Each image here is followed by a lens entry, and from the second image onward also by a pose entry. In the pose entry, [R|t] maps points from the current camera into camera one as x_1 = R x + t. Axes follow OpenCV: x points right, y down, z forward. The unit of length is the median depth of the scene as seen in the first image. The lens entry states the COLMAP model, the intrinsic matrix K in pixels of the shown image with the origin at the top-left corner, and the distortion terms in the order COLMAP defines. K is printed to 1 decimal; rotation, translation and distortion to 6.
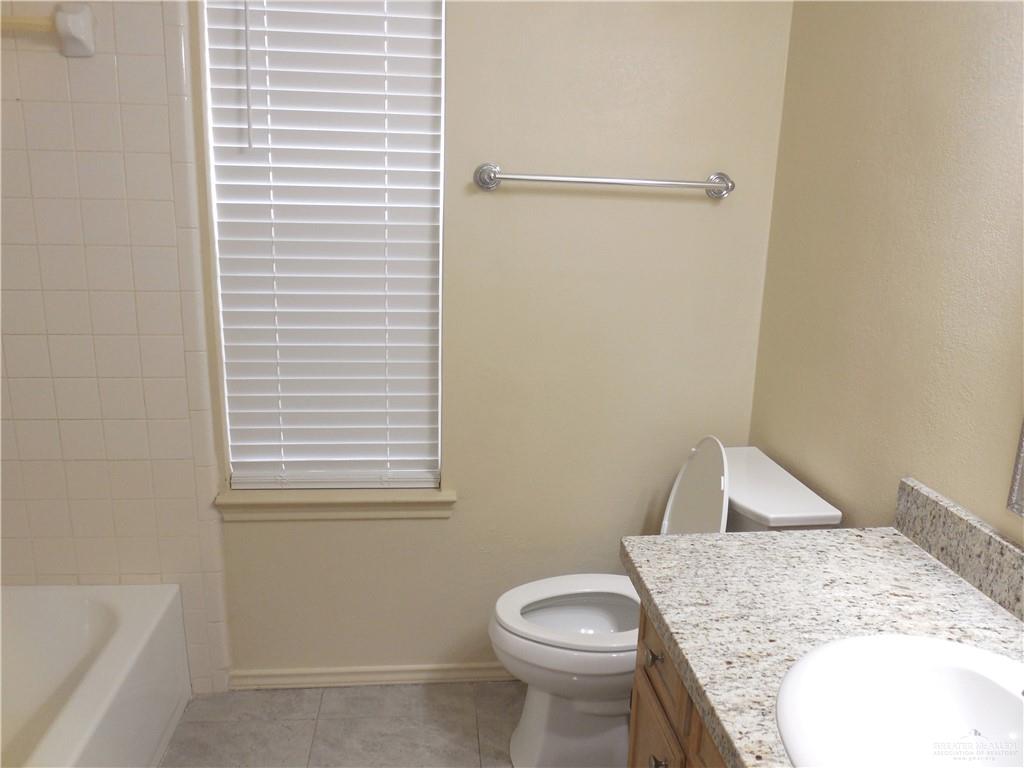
lens RADIAL K [[779.3, 0, 515.9], [0, 779.3, 389.9], [0, 0, 1]] dist [-0.050903, 0.002947]
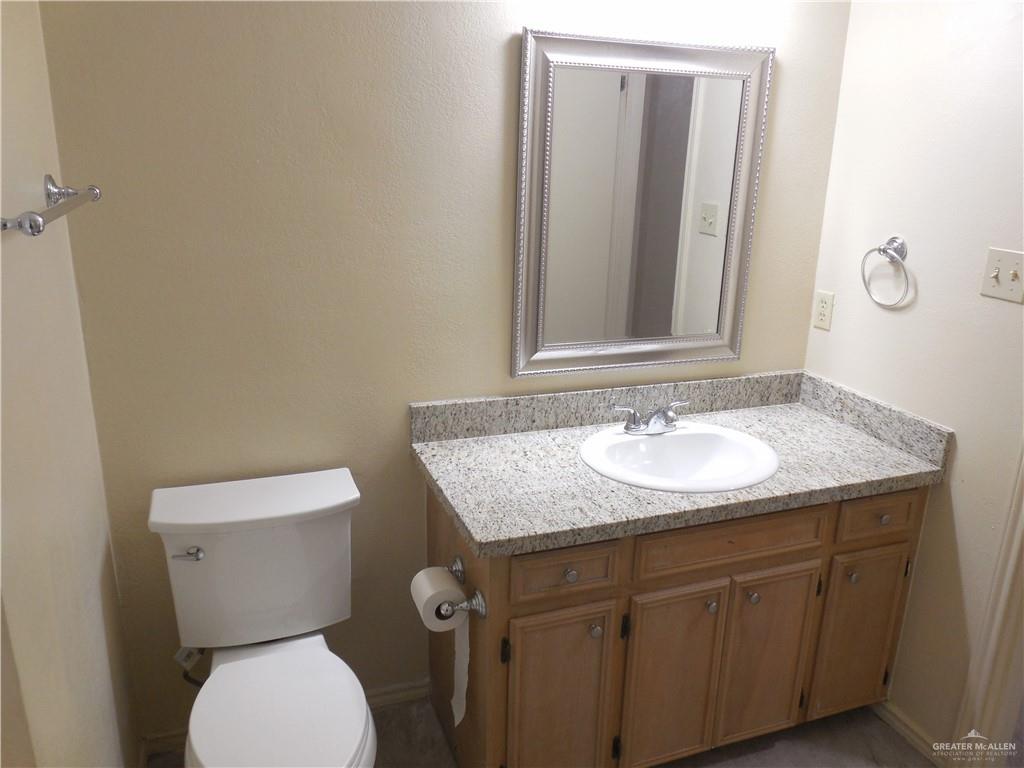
lens RADIAL K [[783.8, 0, 512.0], [0, 783.8, 384.0], [0, 0, 1]] dist [-0.126590, 0.000599]
pose [[-0.229994, -0.316273, 0.920366, -0.833782], [0.211006, 0.907016, 0.364414, -0.408105], [-0.950042, 0.278016, -0.141873, 1.109206]]
